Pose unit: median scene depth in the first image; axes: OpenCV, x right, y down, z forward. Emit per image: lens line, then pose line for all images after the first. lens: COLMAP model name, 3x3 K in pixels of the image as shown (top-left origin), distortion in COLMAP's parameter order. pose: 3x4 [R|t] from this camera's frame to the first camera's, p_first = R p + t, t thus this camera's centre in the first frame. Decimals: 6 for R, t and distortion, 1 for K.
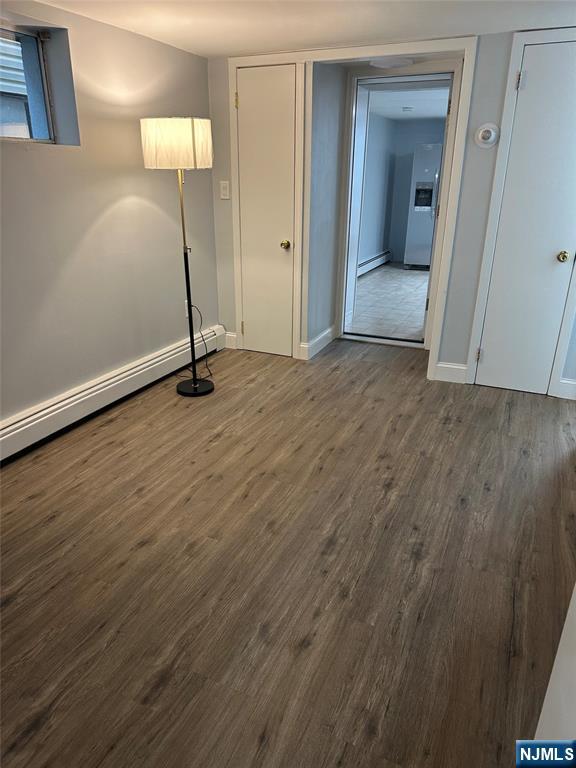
lens RADIAL K [[538.9, 0, 287.1], [0, 538.9, 385.2], [0, 0, 1]] dist [0.060572, -0.070136]
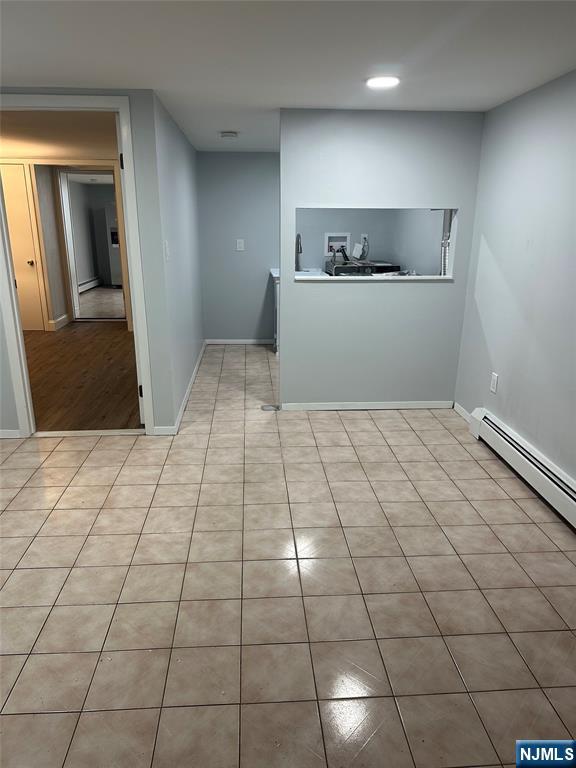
lens RADIAL K [[538.9, 0, 284.2], [0, 538.9, 380.3], [0, 0, 1]] dist [0.060572, -0.070136]
pose [[0.878541, -0.138478, 0.457154, -0.128925], [0.176626, 0.983401, -0.041548, 0.297773], [-0.443813, 0.117247, 0.888416, -0.783423]]
